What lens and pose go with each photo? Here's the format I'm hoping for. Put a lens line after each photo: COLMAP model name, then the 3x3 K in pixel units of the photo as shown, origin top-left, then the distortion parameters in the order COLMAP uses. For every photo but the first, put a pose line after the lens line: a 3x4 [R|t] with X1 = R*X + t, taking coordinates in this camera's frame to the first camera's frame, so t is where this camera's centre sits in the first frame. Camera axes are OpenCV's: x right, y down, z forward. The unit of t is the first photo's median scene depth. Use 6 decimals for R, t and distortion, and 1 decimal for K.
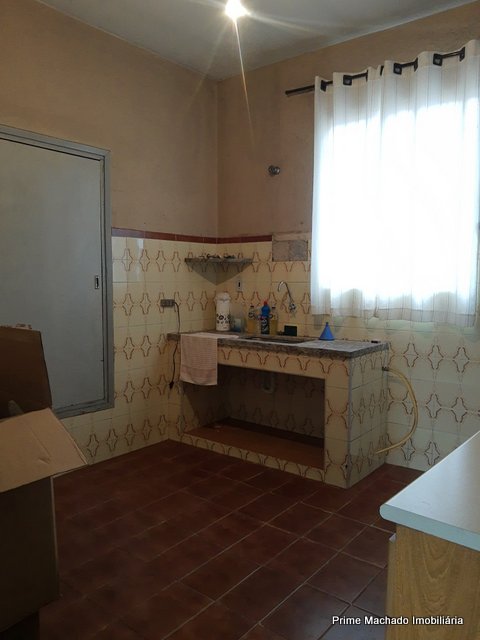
lens RADIAL K [[509.4, 0, 242.9], [0, 509.4, 320.5], [0, 0, 1]] dist [-0.011084, -0.011639]
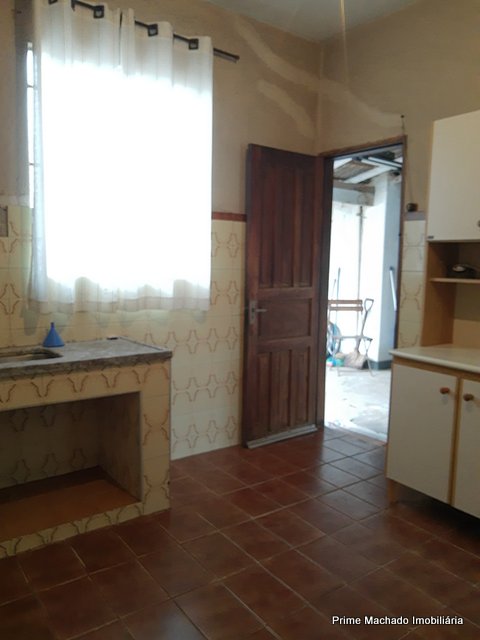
lens RADIAL K [[509.4, 0, 242.5], [0, 509.4, 319.3], [0, 0, 1]] dist [-0.011084, -0.011639]
pose [[0.260963, -0.107251, 0.959372, -0.538891], [0.064237, 0.993536, 0.093597, -0.060087], [-0.963209, 0.037202, 0.266166, 0.606533]]
